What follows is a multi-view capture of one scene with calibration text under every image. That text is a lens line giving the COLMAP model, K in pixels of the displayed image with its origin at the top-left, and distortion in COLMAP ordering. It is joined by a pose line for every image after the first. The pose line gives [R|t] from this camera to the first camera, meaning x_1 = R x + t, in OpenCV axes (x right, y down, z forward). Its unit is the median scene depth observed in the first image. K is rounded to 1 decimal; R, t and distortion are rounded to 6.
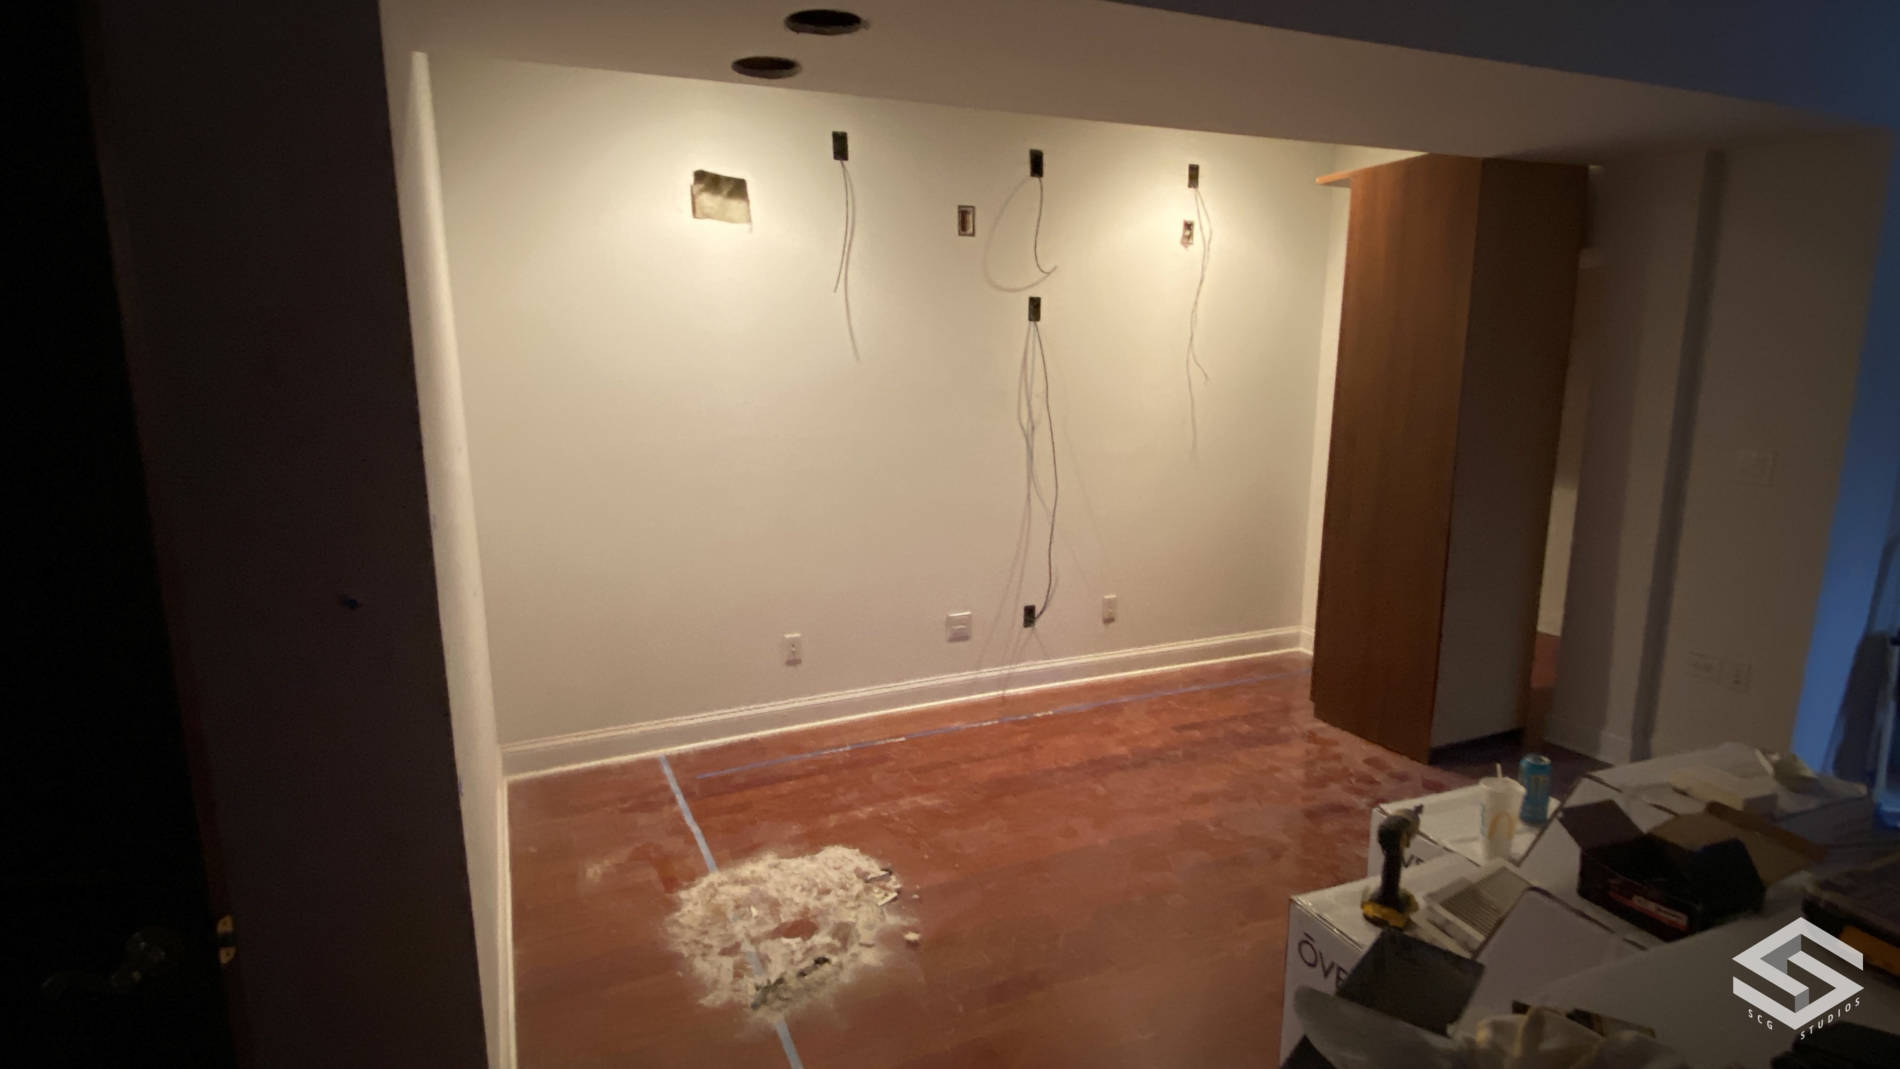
lens RADIAL K [[975.1, 0, 950.0], [0, 975.1, 534.5], [0, 0, 1]] dist [0.002023, 0.000056]
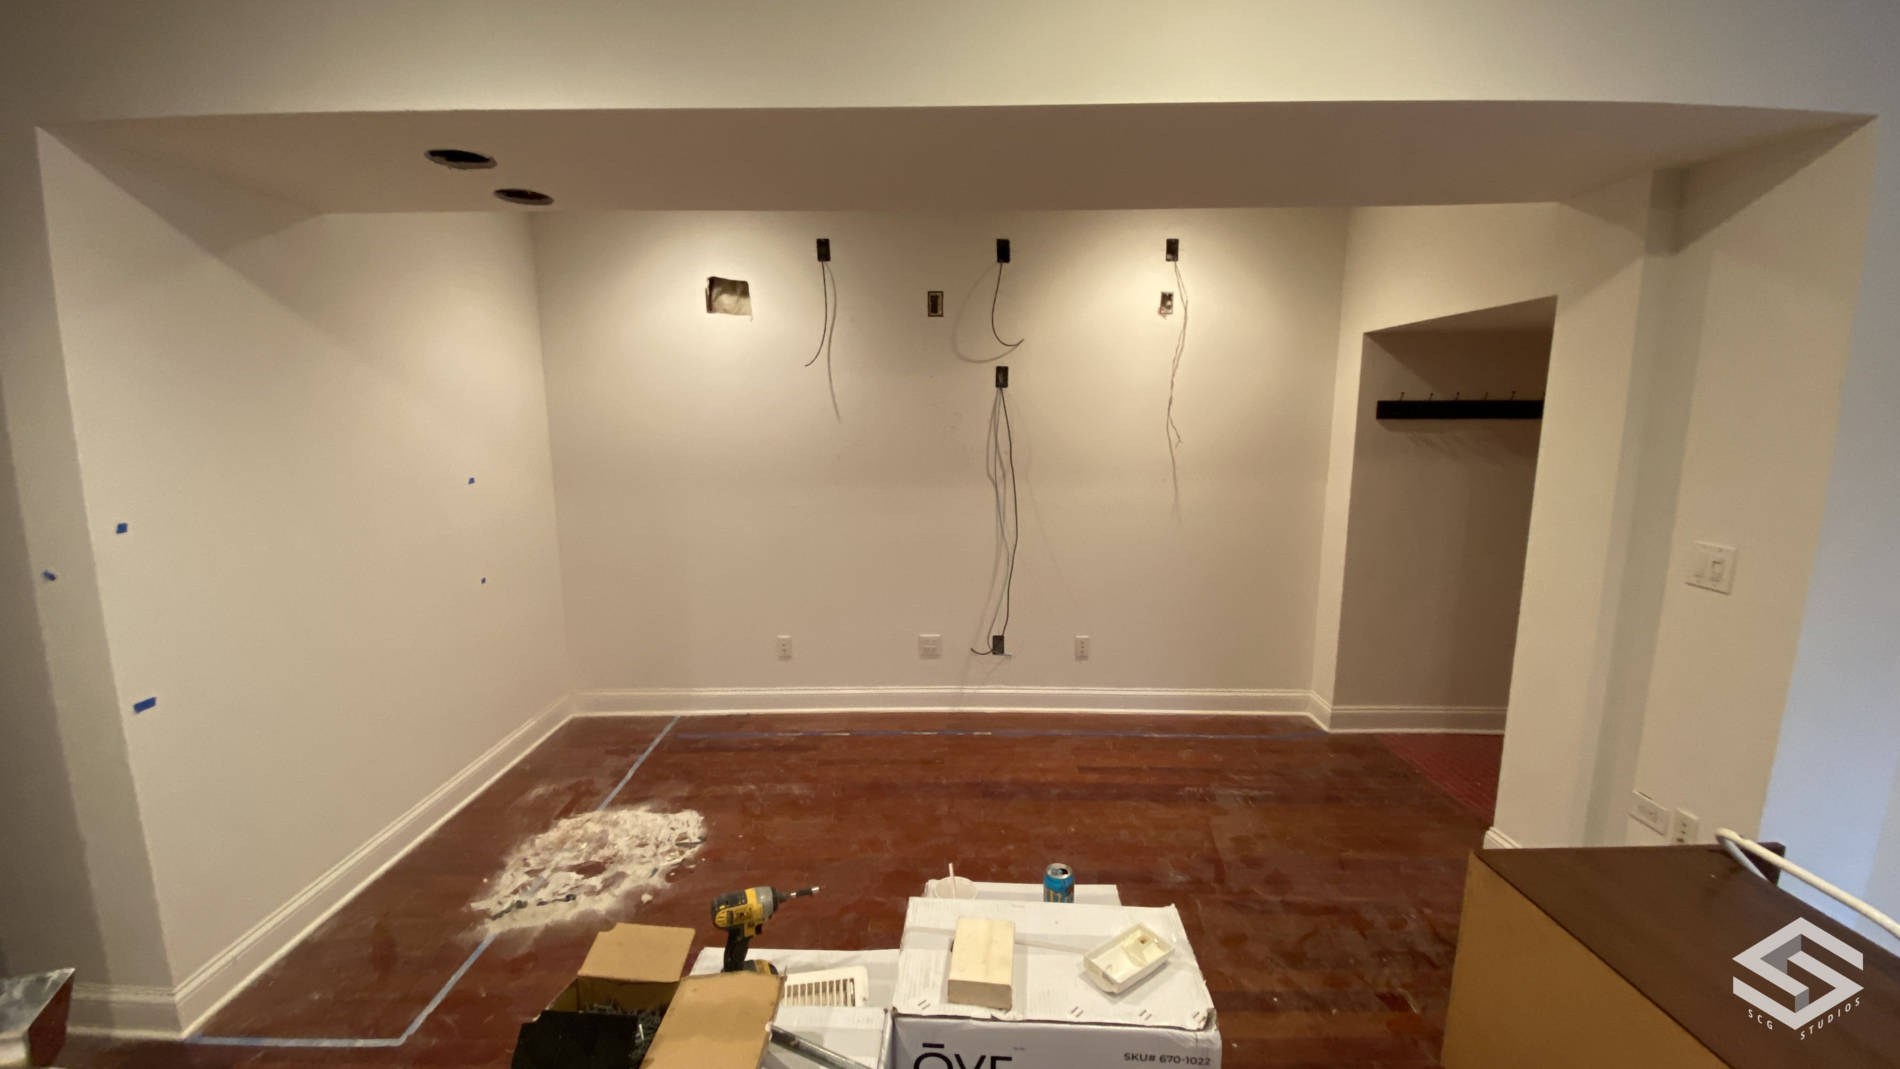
lens RADIAL K [[771.2, 0, 950.0], [0, 771.2, 534.5], [0, 0, 1]] dist [-0.002127, -0.013528]
pose [[0.913897, 0.067506, -0.400294, 0.454358], [-0.076399, 0.997058, -0.006281, -0.042452], [0.398693, 0.036322, 0.916365, 0.176749]]
